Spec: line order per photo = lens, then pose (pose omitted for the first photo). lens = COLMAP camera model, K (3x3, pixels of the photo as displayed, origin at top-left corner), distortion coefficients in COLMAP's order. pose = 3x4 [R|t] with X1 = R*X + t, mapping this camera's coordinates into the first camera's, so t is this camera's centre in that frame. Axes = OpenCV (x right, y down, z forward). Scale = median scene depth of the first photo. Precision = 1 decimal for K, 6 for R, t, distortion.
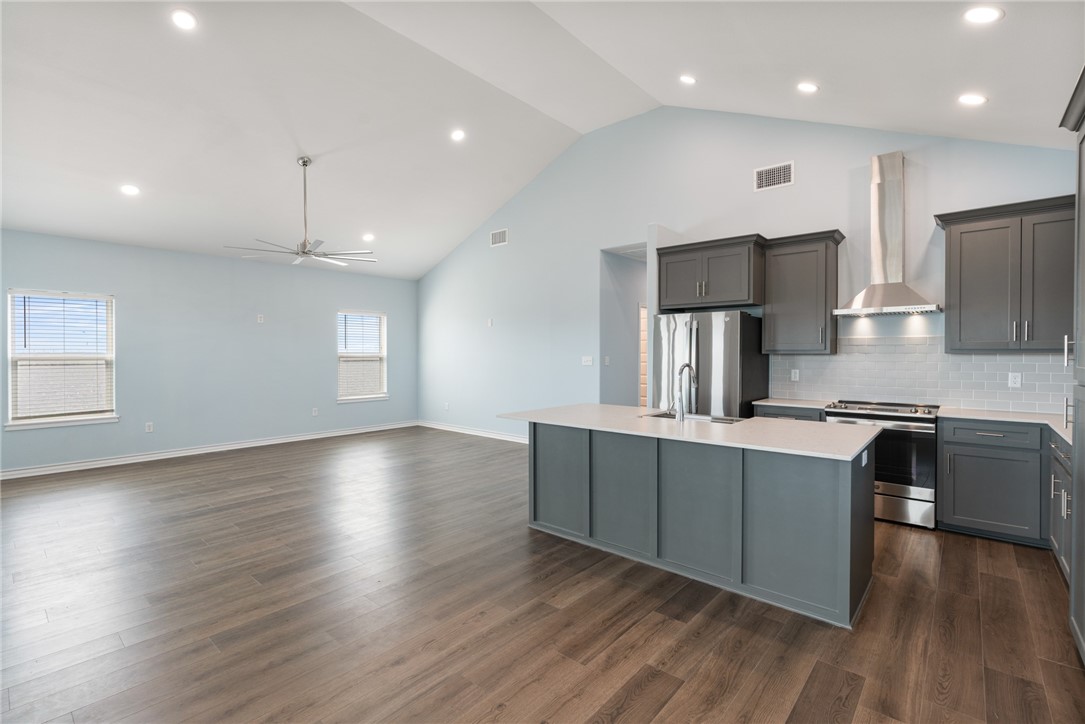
lens RADIAL K [[492.5, 0, 542.2], [0, 492.5, 357.5], [0, 0, 1]] dist [-0.005300, 0.000446]
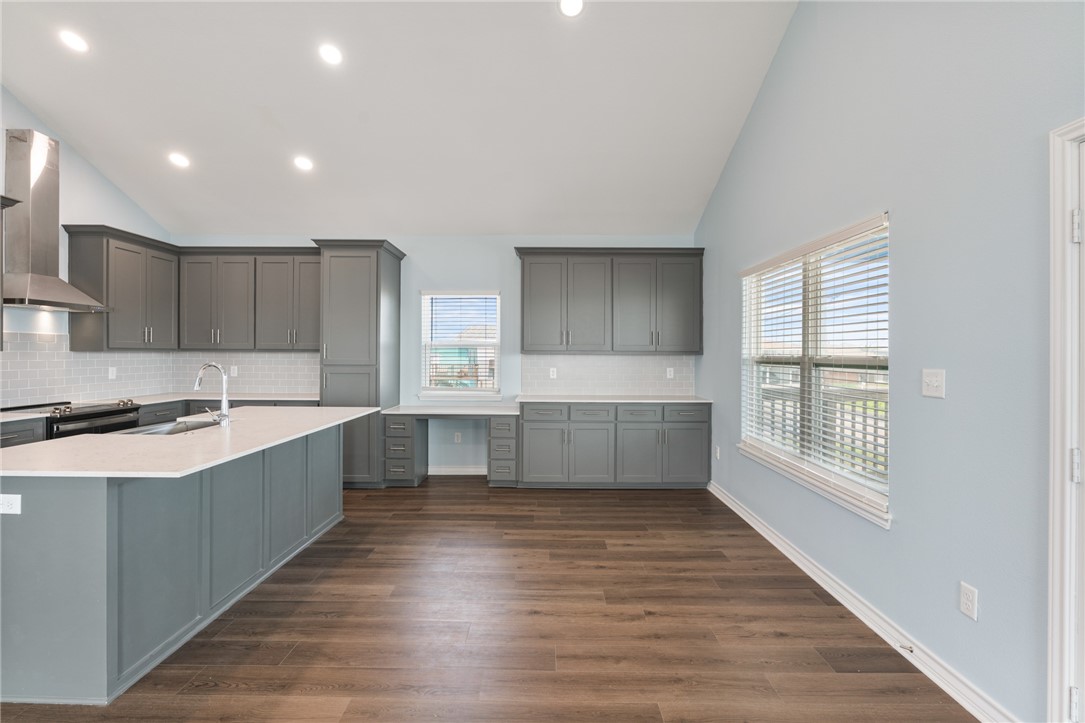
lens RADIAL K [[492.5, 0, 542.2], [0, 492.5, 357.0], [0, 0, 1]] dist [-0.005300, 0.000446]
pose [[-0.650083, -0.007111, 0.759830, -0.670172], [0.002600, 0.999930, 0.011583, -0.005748], [-0.759859, 0.009506, -0.650019, 0.975657]]
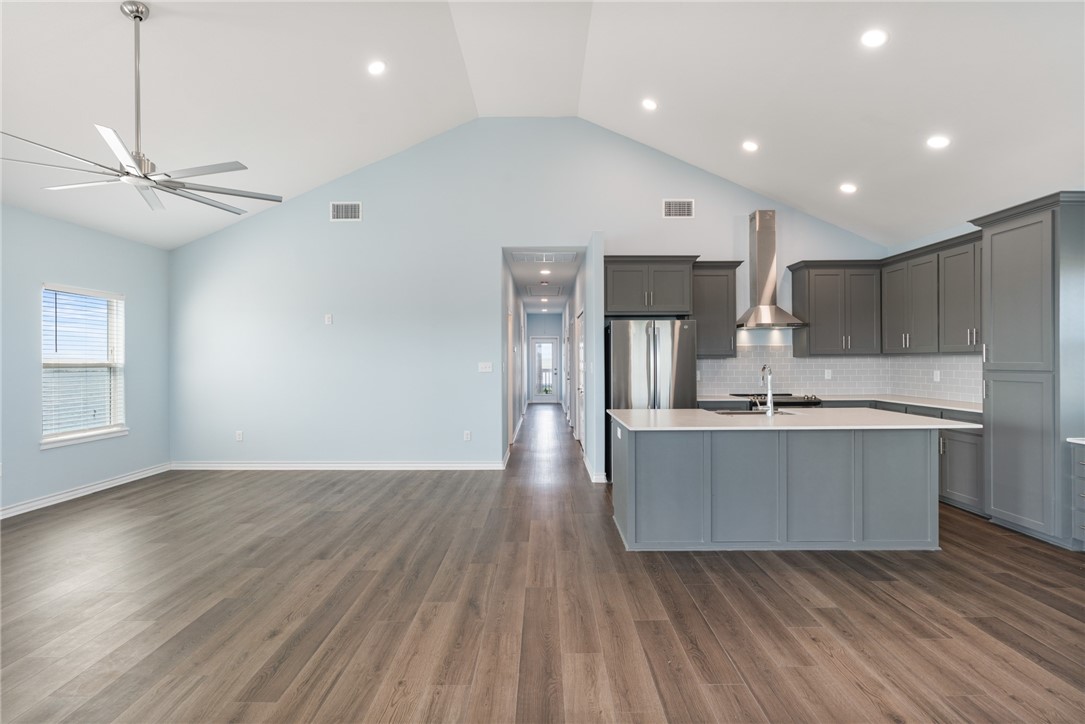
lens RADIAL K [[491.6, 0, 542.4], [0, 491.6, 360.1], [0, 0, 1]] dist [-0.006610, 0.000503]
pose [[0.755107, -0.002821, 0.655595, -0.718487], [0.011767, 0.999888, -0.009251, 0.005311], [-0.655496, 0.014700, 0.755056, 0.423019]]
